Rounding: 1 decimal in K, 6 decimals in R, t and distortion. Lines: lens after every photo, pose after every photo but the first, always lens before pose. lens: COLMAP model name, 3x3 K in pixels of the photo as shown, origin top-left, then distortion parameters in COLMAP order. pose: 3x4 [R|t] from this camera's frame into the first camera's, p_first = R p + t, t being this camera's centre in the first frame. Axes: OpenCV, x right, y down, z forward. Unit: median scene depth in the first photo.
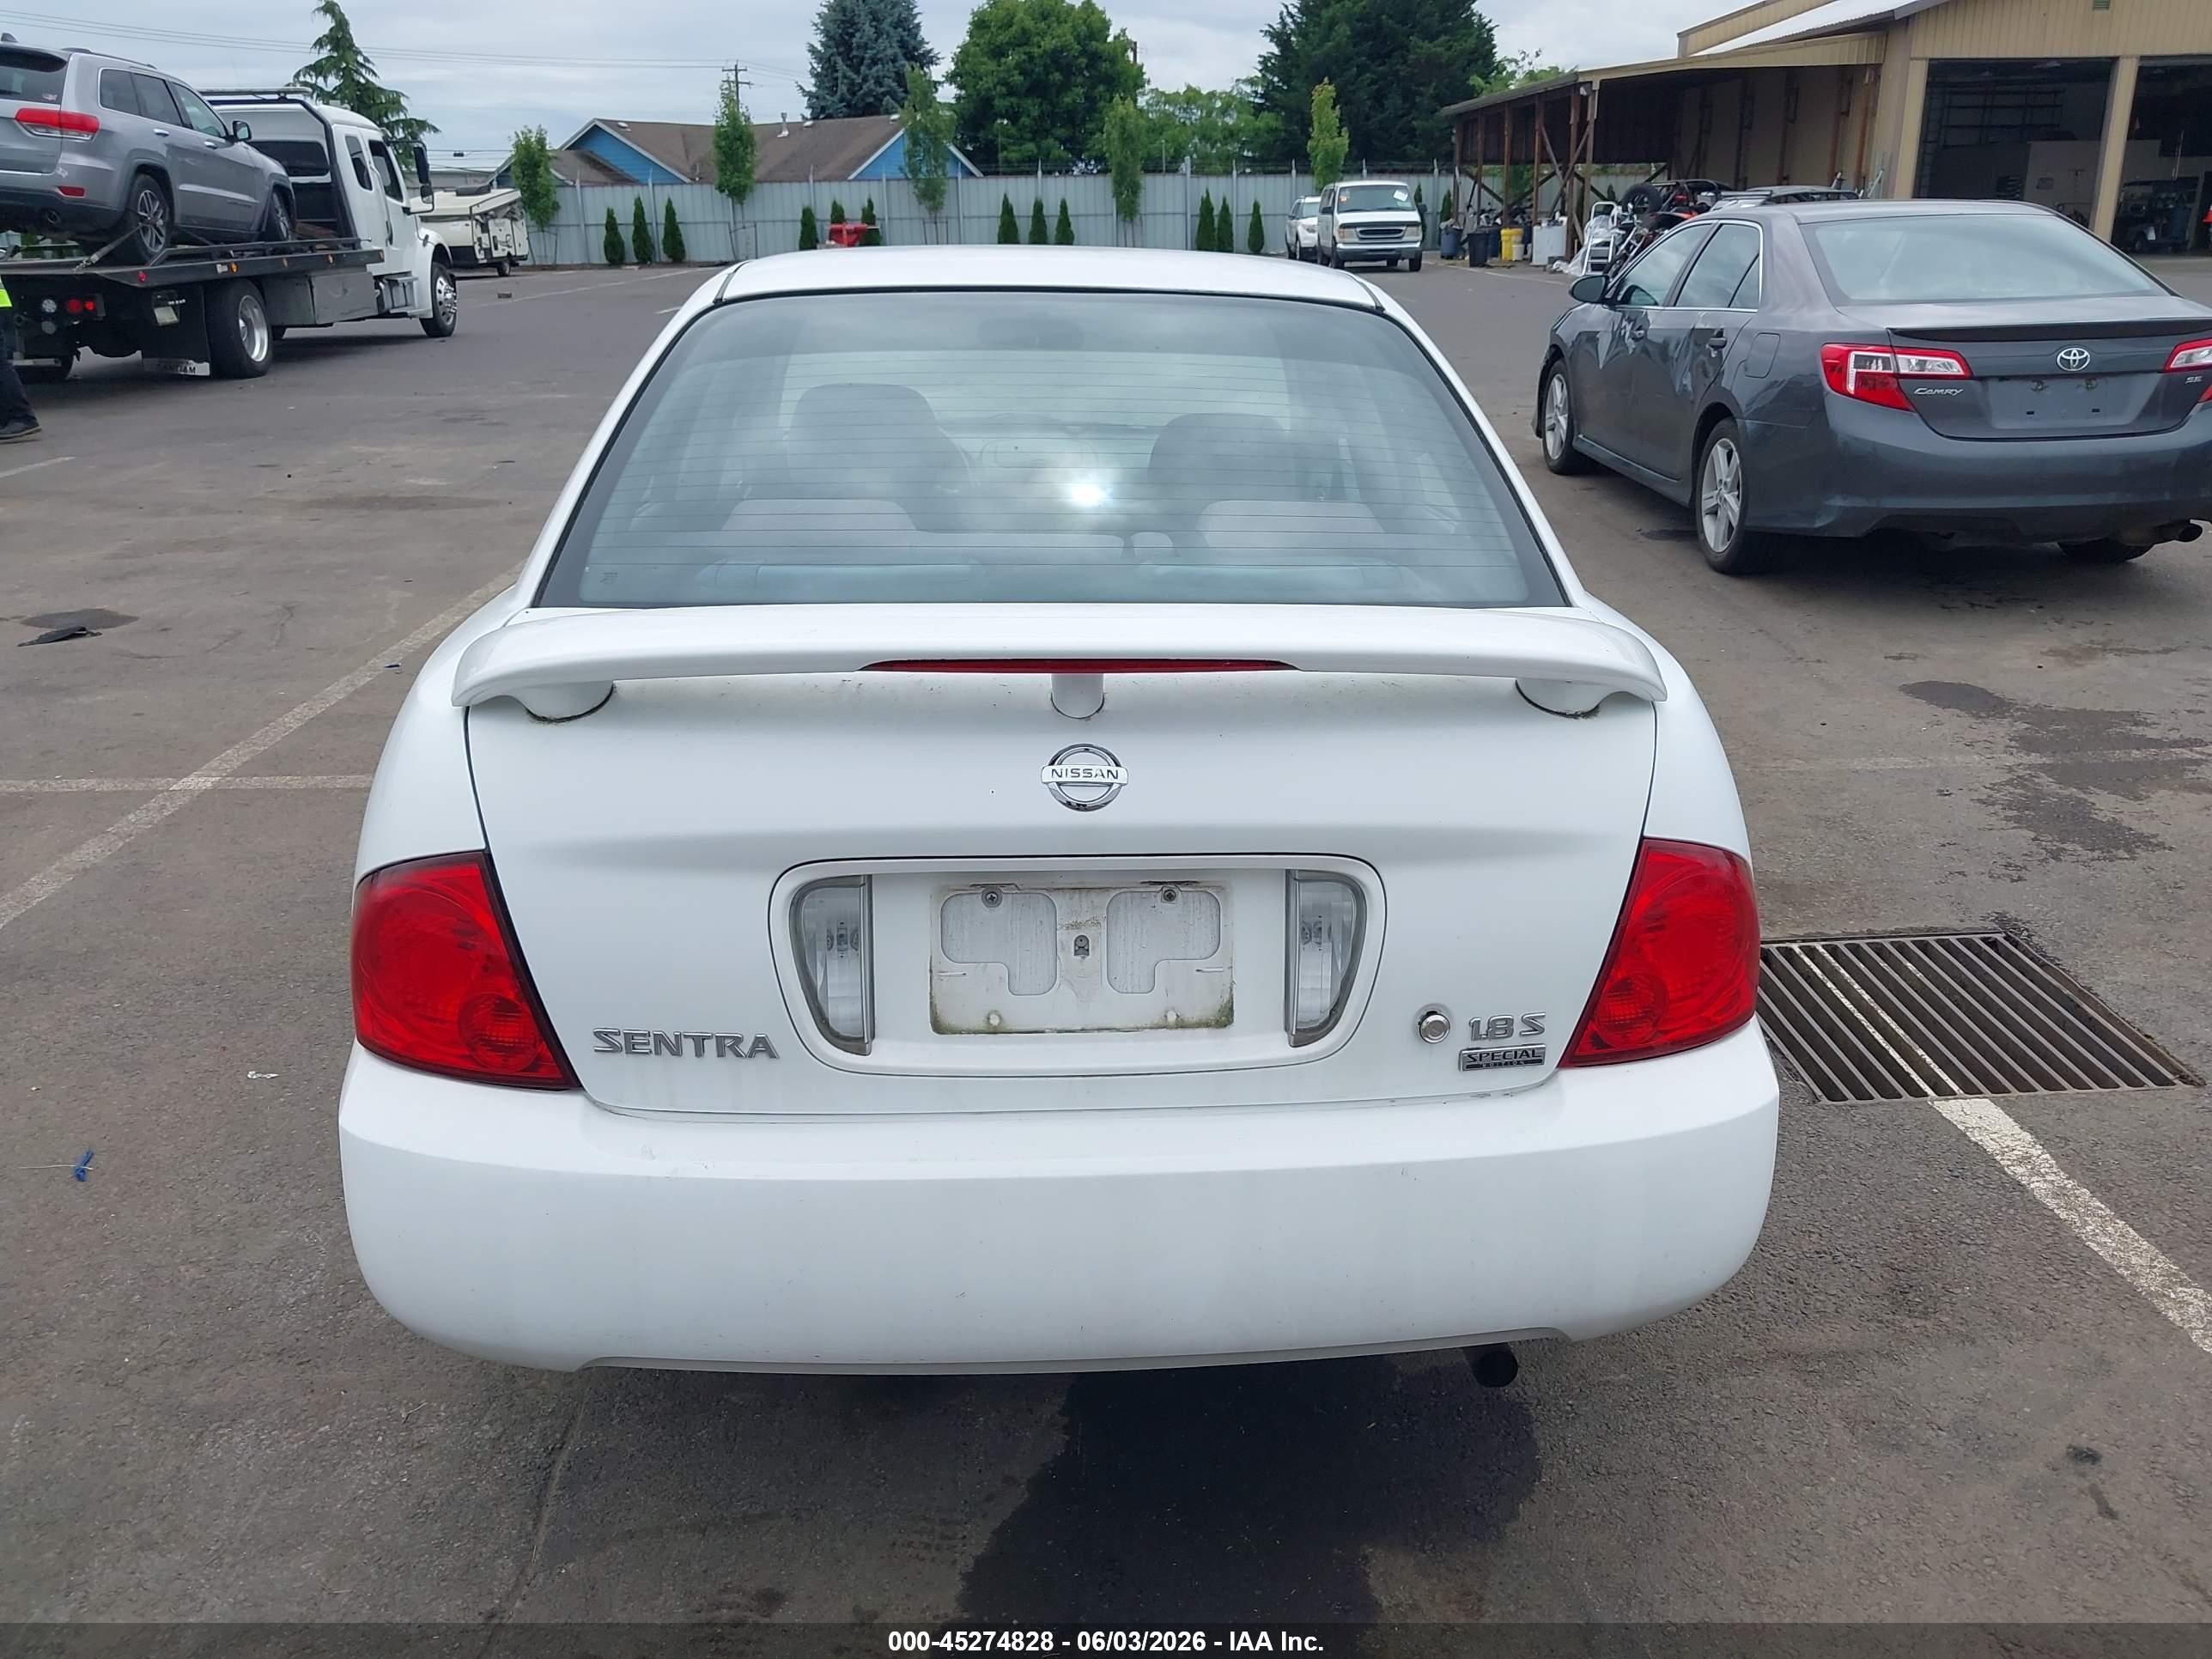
lens RADIAL K [[1746.3, 0, 1147.5], [0, 1746.3, 830.0], [0, 0, 1]] dist [0.010062, -0.010265]
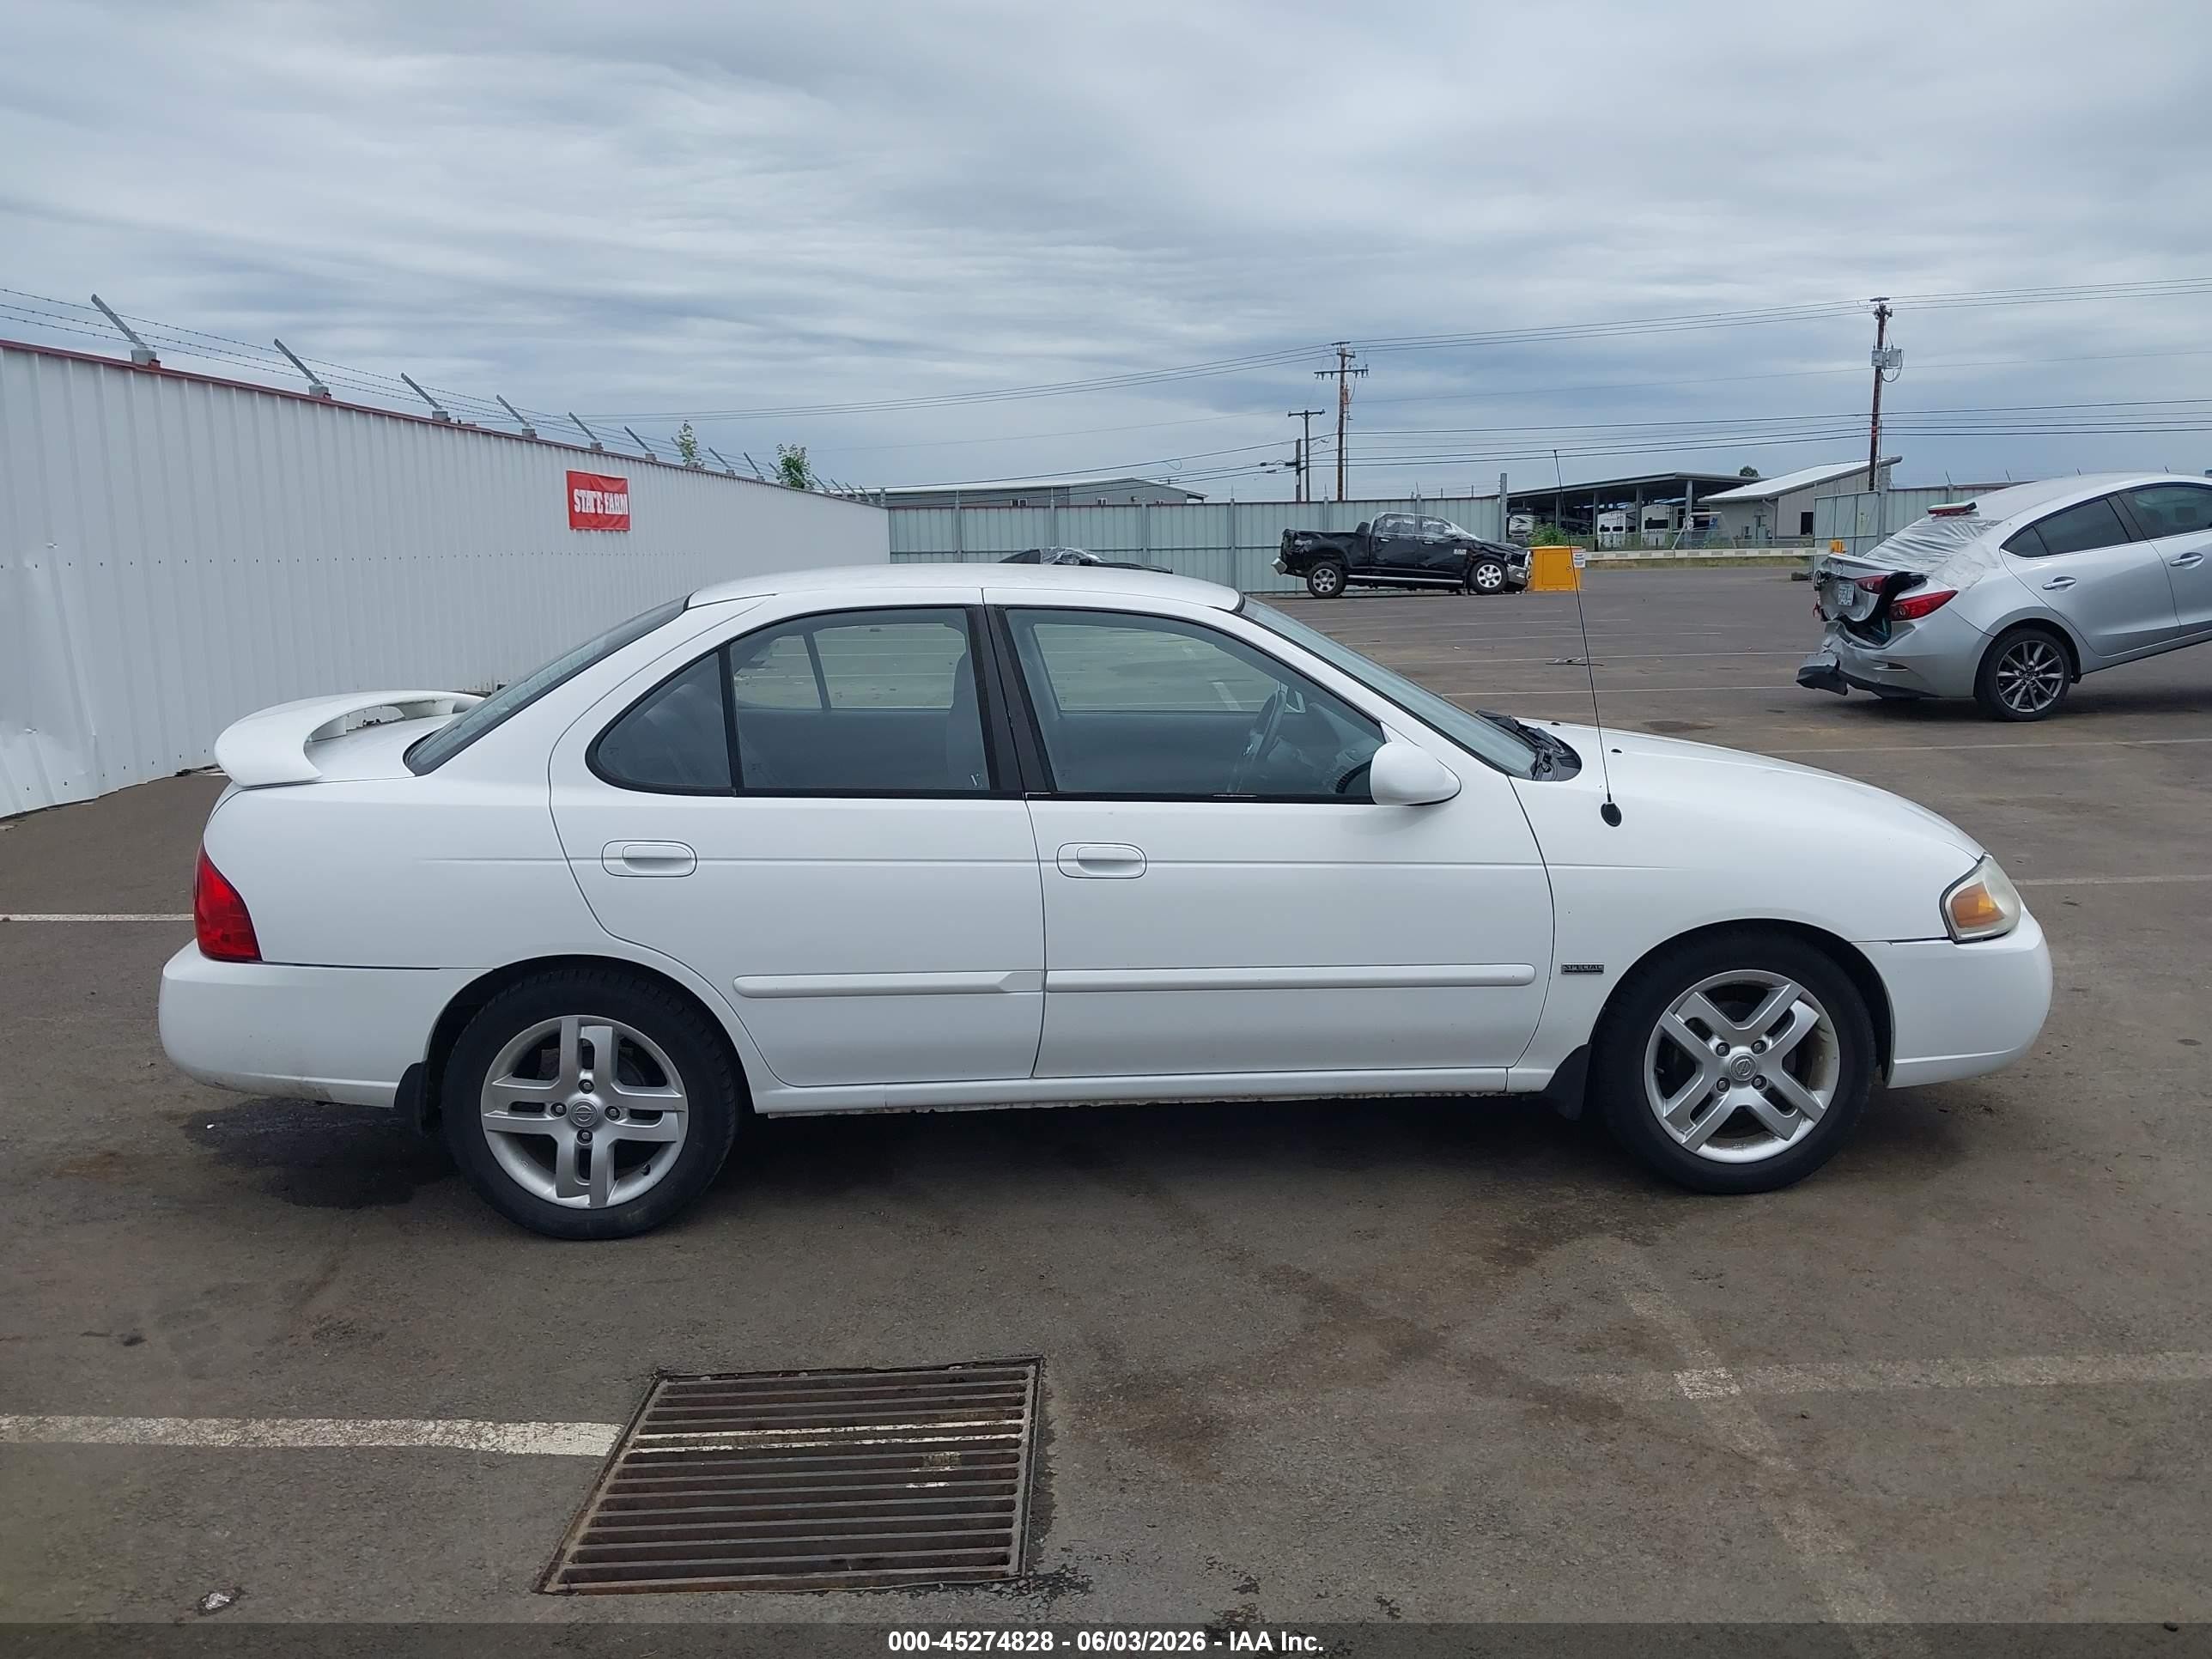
lens RADIAL K [[1747.9, 0, 1135.9], [0, 1747.9, 825.2], [0, 0, 1]] dist [0.010644, -0.023830]
pose [[-0.026932, 0.171086, -0.984888, 0.266368], [-0.308602, 0.935698, 0.170980, -0.081906], [0.950810, 0.308544, 0.027597, 0.226812]]
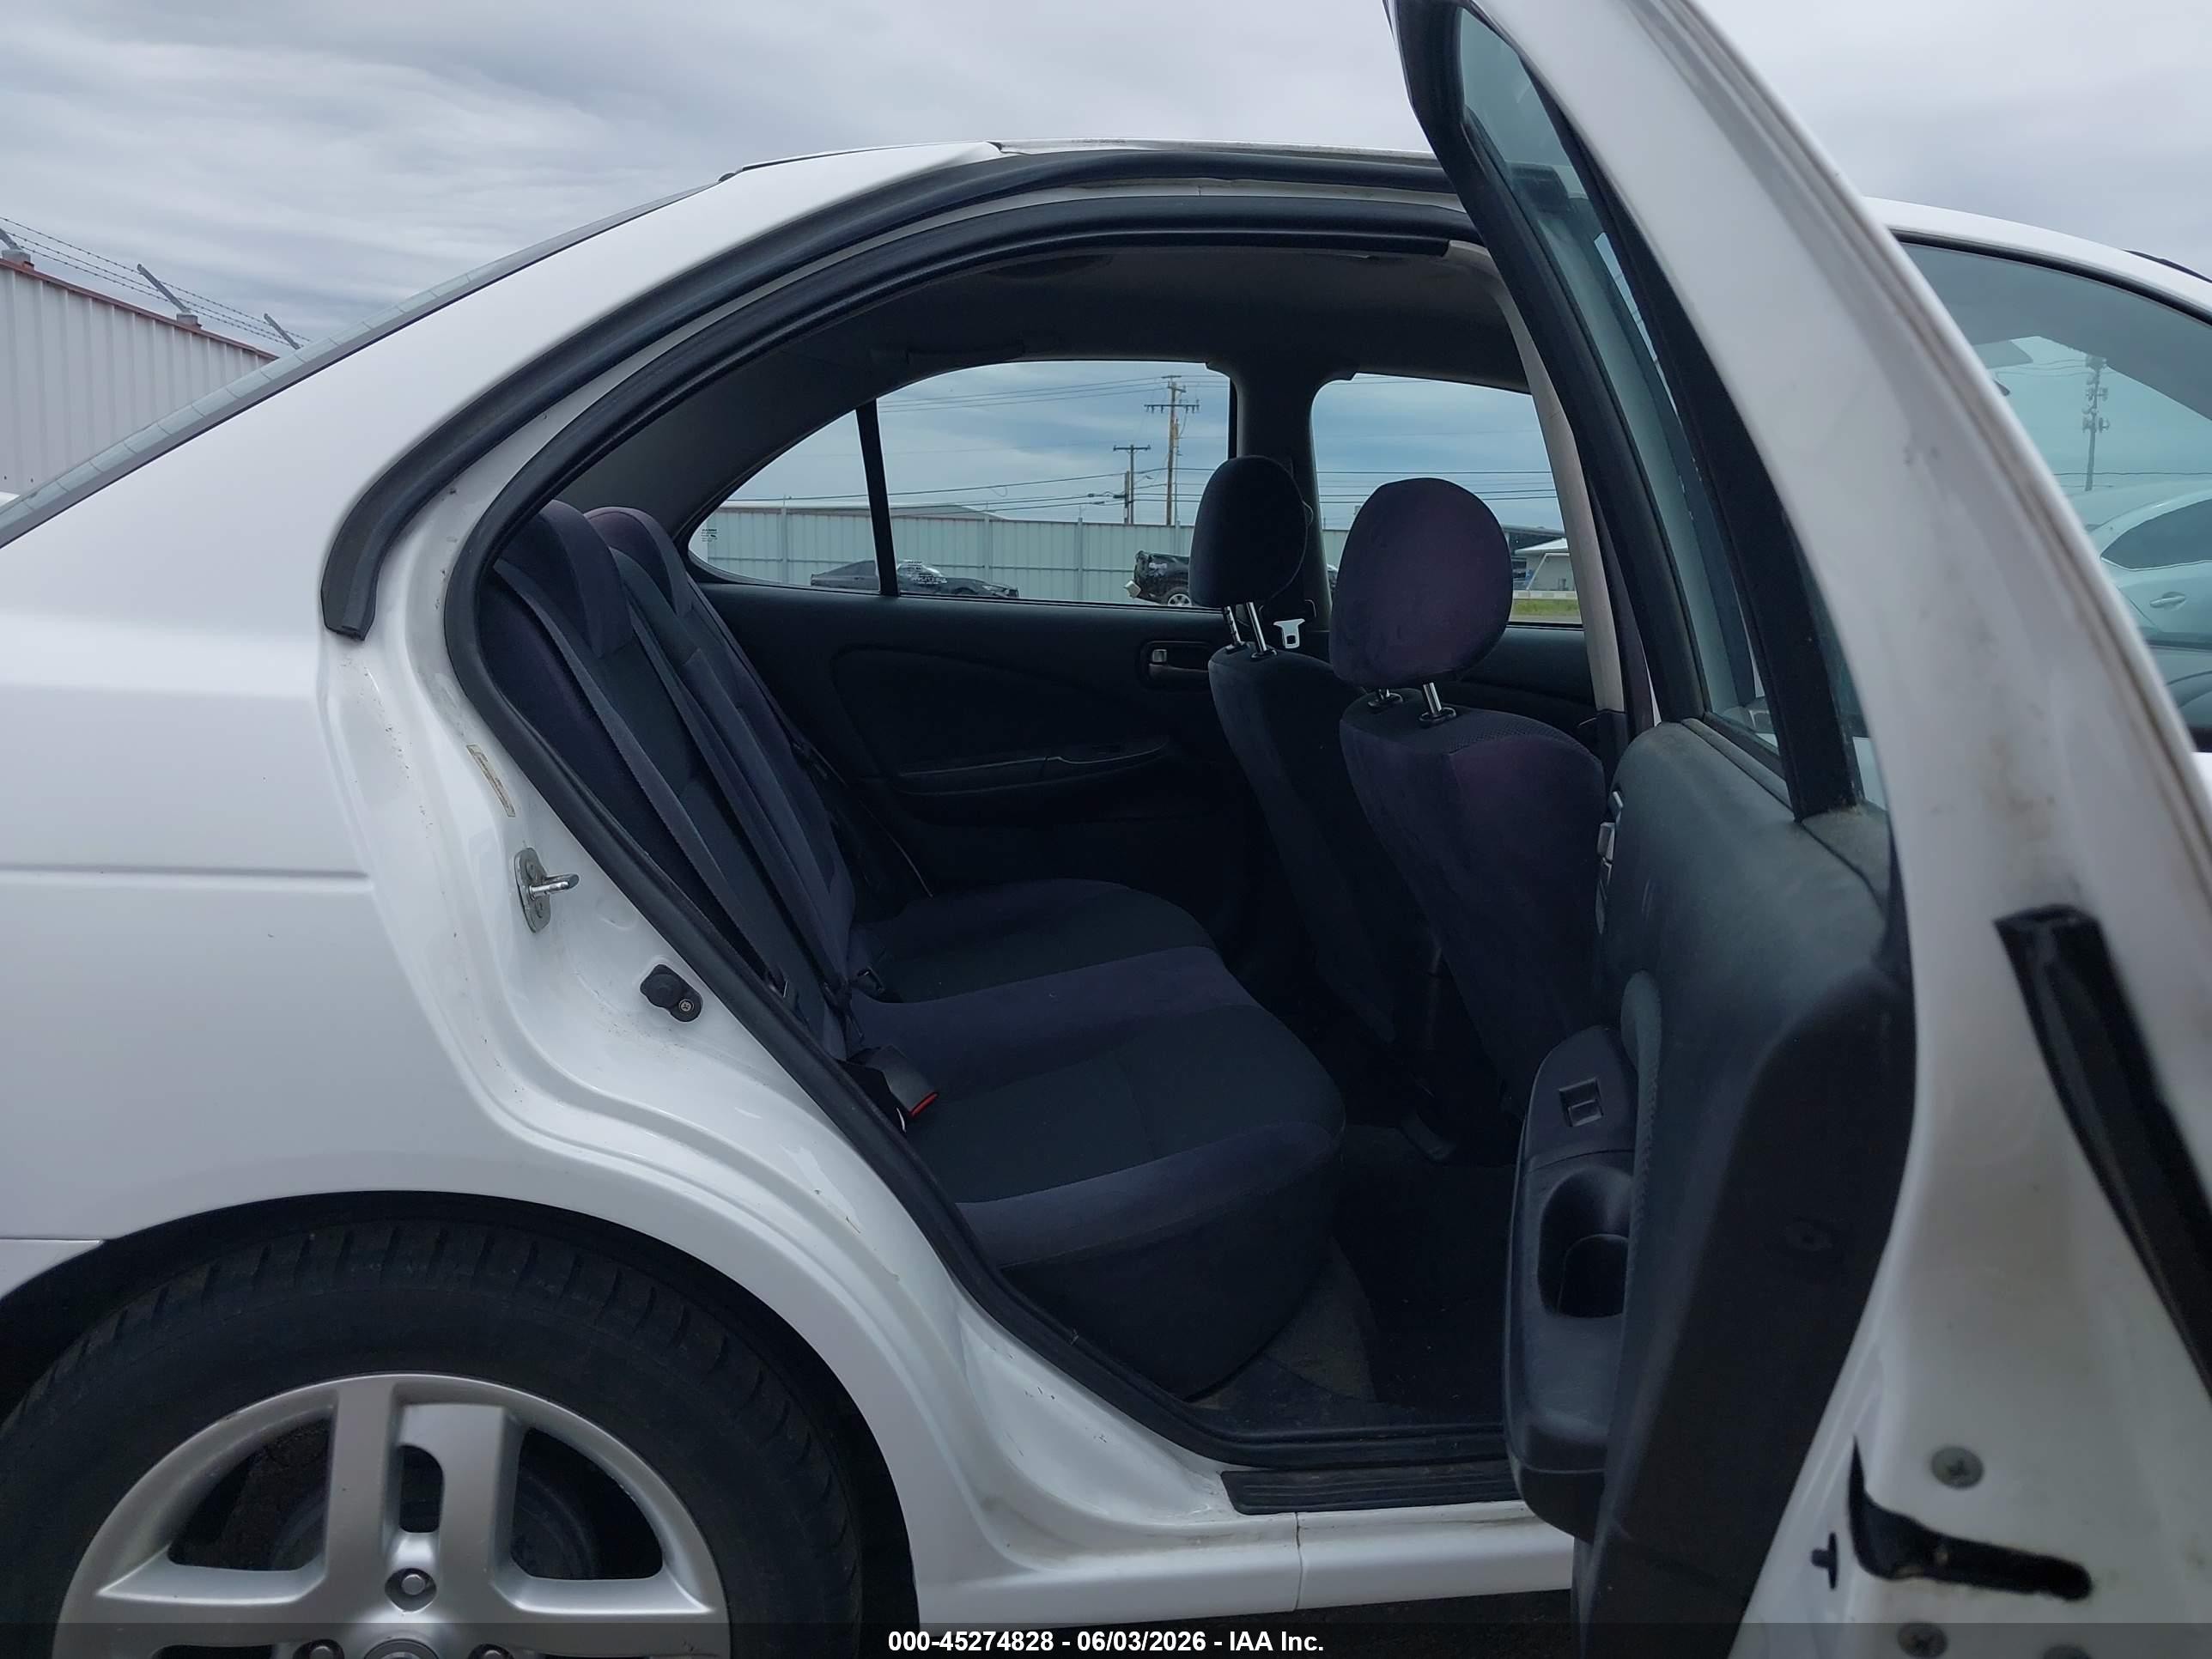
lens RADIAL K [[1751.0, 0, 1154.2], [0, 1751.0, 830.6], [0, 0, 1]] dist [-0.004194, -0.010807]
pose [[0.092102, 0.153010, -0.983923, 0.113419], [-0.348588, 0.930550, 0.112080, -0.035615], [0.932740, 0.332662, 0.139043, 0.182025]]
